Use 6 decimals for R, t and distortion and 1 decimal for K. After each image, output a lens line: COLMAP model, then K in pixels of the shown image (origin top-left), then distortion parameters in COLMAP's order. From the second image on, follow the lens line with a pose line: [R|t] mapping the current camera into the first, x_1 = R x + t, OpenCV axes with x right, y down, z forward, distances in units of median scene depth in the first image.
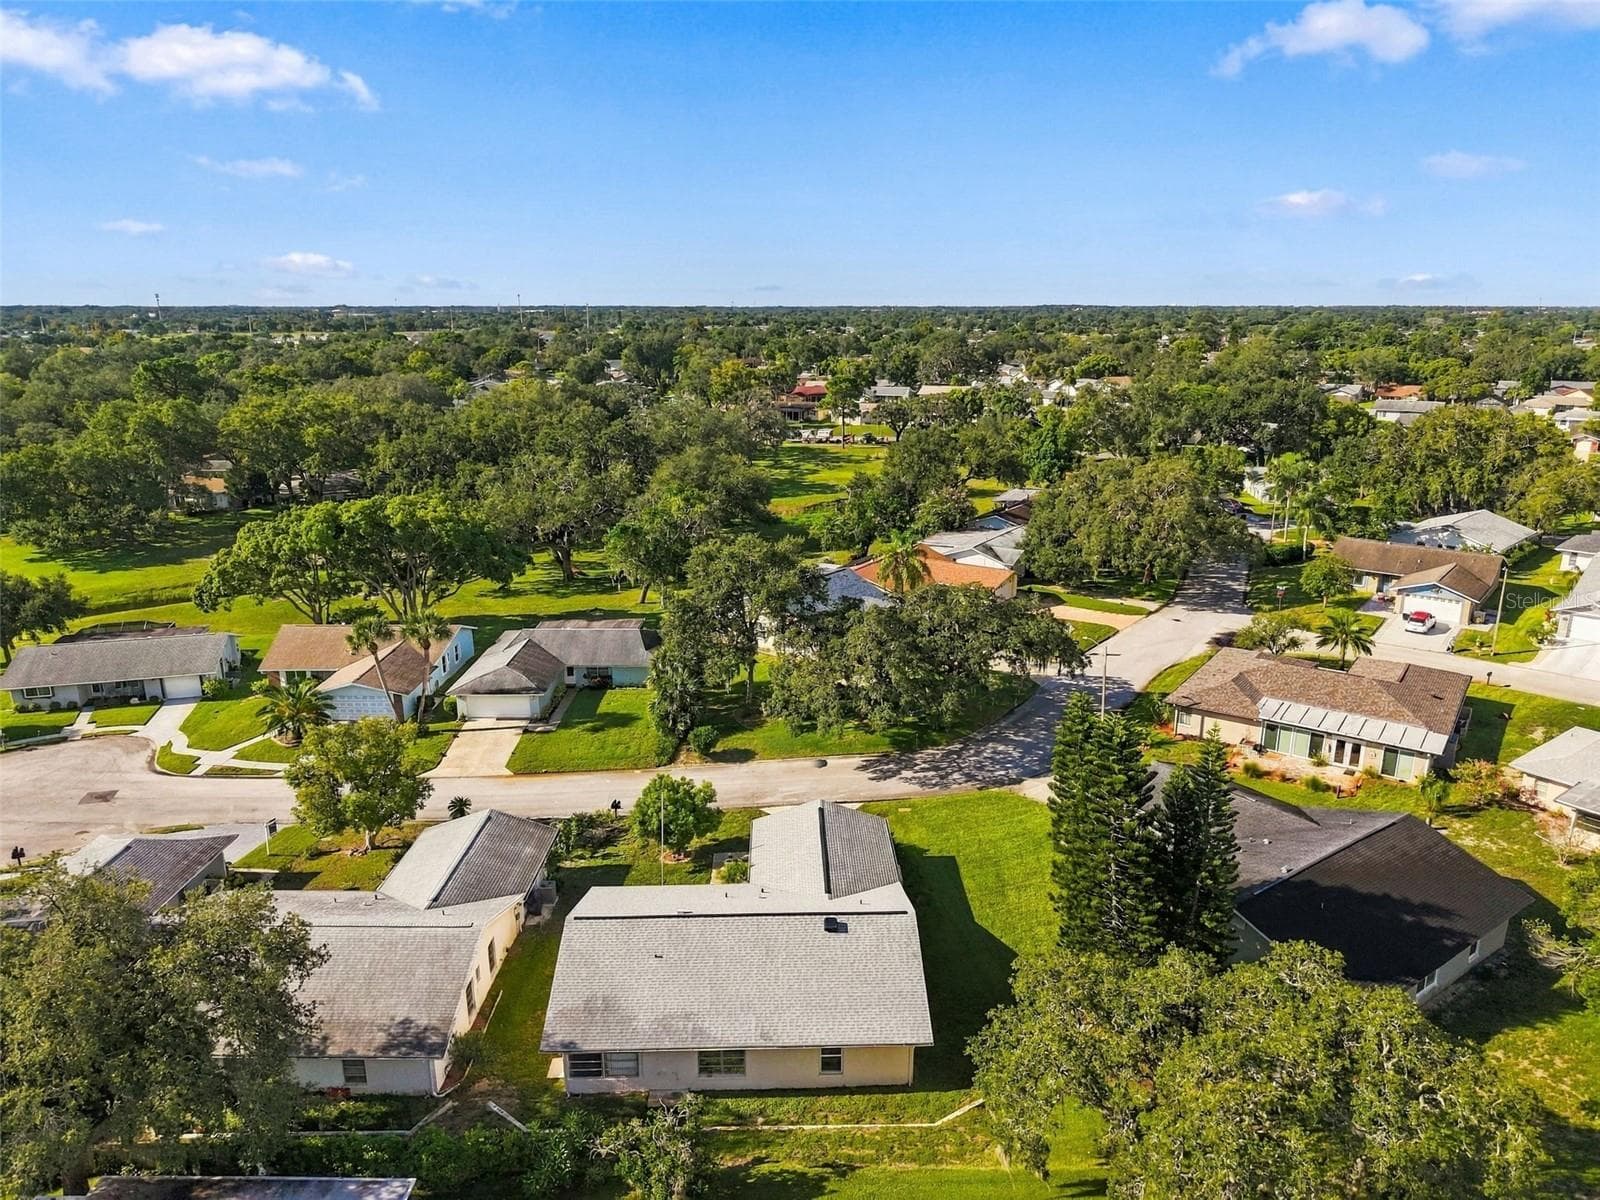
lens RADIAL K [[1053.1, 0, 798.8], [0, 1053.1, 600.1], [0, 0, 1]] dist [0.023341, -0.001568]
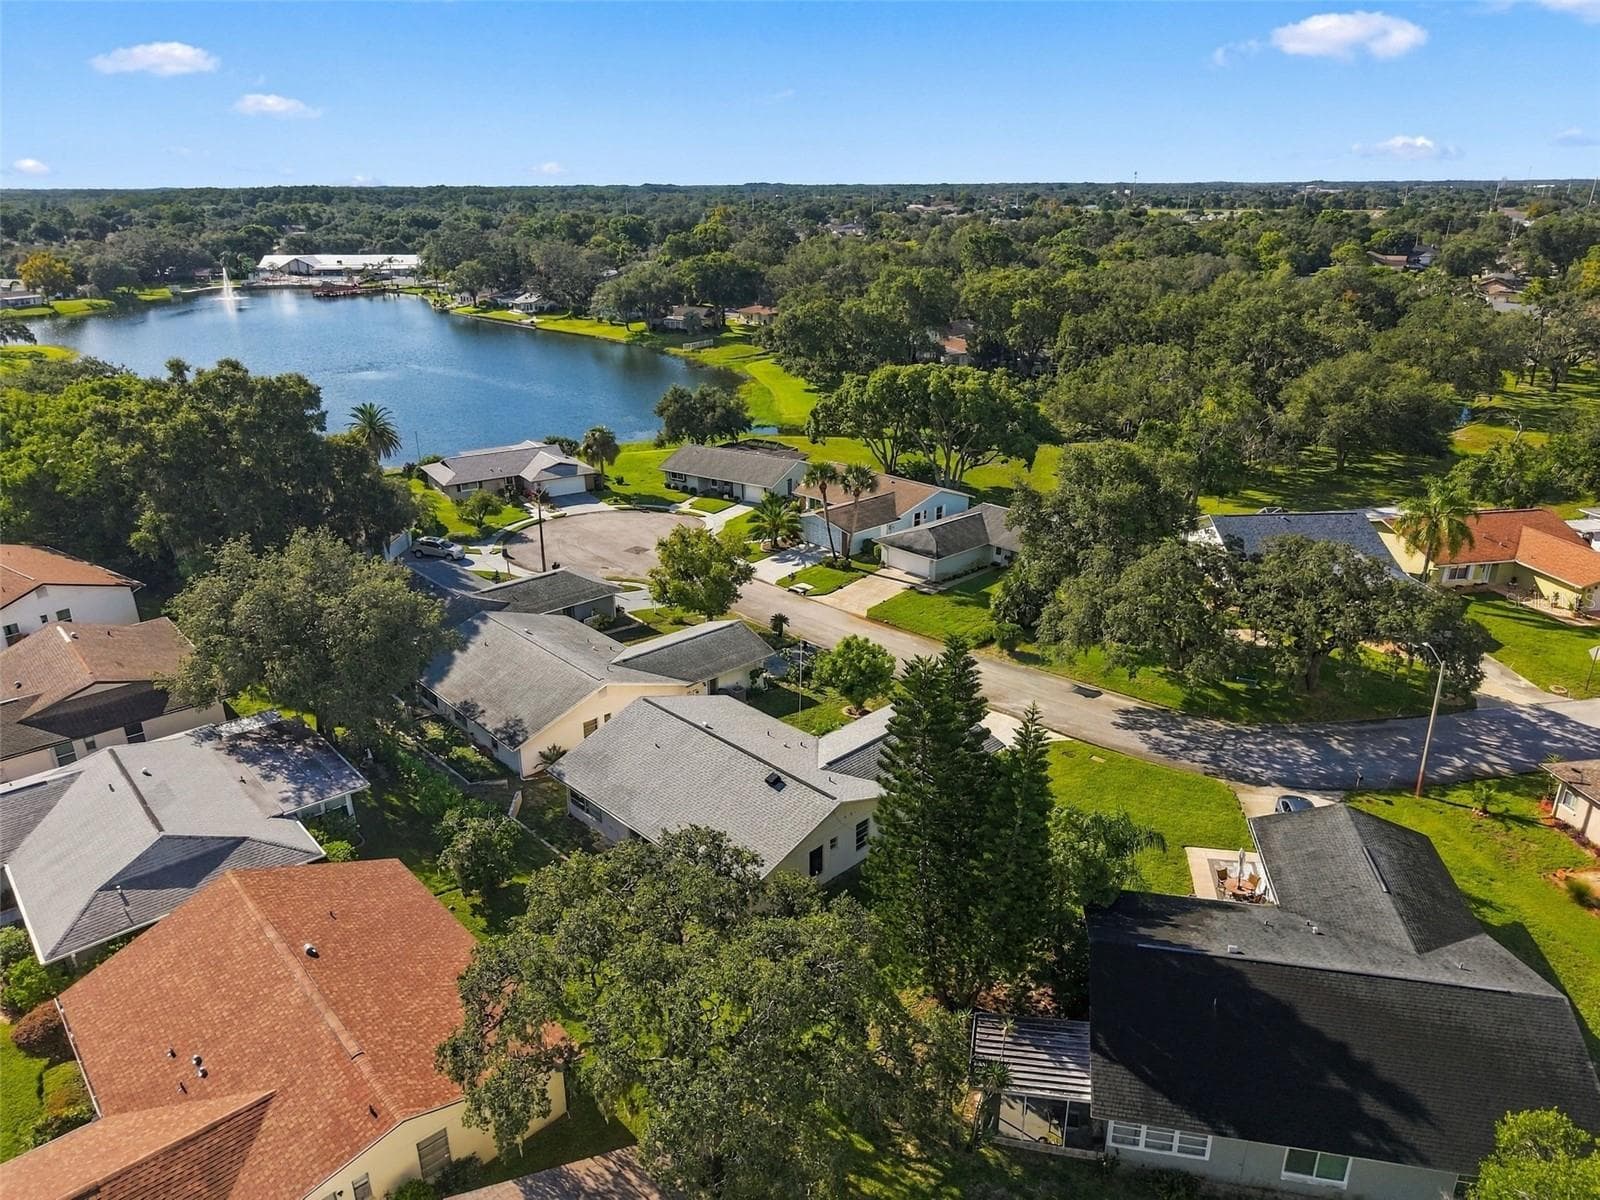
lens RADIAL K [[1053.1, 0, 800.2], [0, 1053.1, 606.4], [0, 0, 1]] dist [0.023341, -0.001568]
pose [[0.680964, 0.266021, -0.682291, 0.461997], [-0.186930, 0.963966, 0.189278, -0.049231], [0.708057, -0.001351, 0.706154, 0.148925]]
